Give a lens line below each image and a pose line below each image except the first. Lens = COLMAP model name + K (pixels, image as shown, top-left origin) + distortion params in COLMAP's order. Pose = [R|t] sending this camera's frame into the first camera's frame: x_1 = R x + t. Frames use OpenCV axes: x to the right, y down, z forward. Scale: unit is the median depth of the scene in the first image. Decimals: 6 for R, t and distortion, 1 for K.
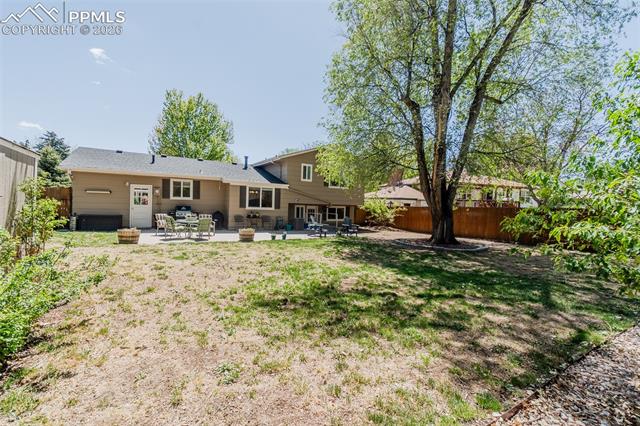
lens RADIAL K [[272.8, 0, 314.2], [0, 272.8, 210.0], [0, 0, 1]] dist [-0.009072, 0.000981]
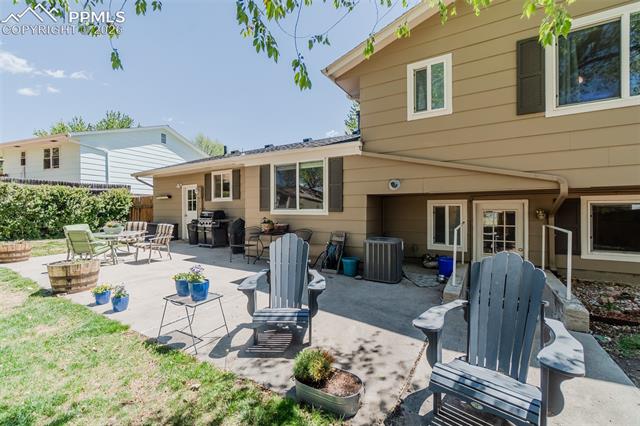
lens RADIAL K [[272.8, 0, 314.2], [0, 272.8, 210.0], [0, 0, 1]] dist [-0.009072, 0.000981]
pose [[0.452637, -0.032504, -0.891102, 0.194799], [-0.002075, 0.999294, -0.037505, 0.007133], [0.891693, 0.018825, 0.452250, 0.844436]]
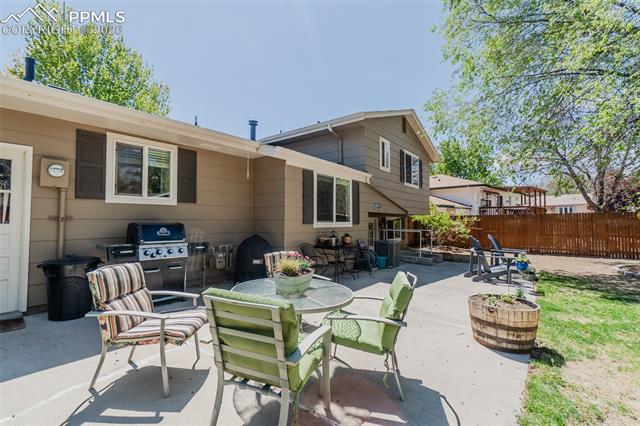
lens RADIAL K [[280.8, 0, 310.4], [0, 280.8, 209.0], [0, 0, 1]] dist [0.000312, 0.000115]
pose [[0.946795, -0.013536, 0.321551, -0.384246], [0.031598, 0.998198, -0.051017, -0.008976], [-0.320281, 0.058463, 0.945517, 0.592622]]
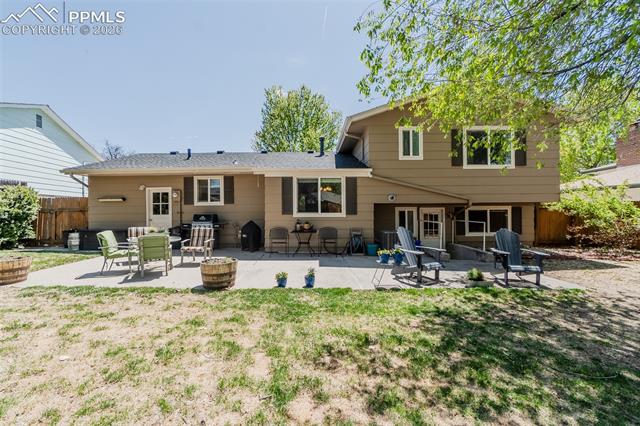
lens RADIAL K [[272.8, 0, 314.2], [0, 272.8, 210.0], [0, 0, 1]] dist [-0.009072, 0.000981]
pose [[0.849443, -0.040890, -0.526093, 0.092983], [0.022741, 0.998904, -0.040920, 0.006991], [0.527189, 0.022796, 0.849442, 0.521717]]
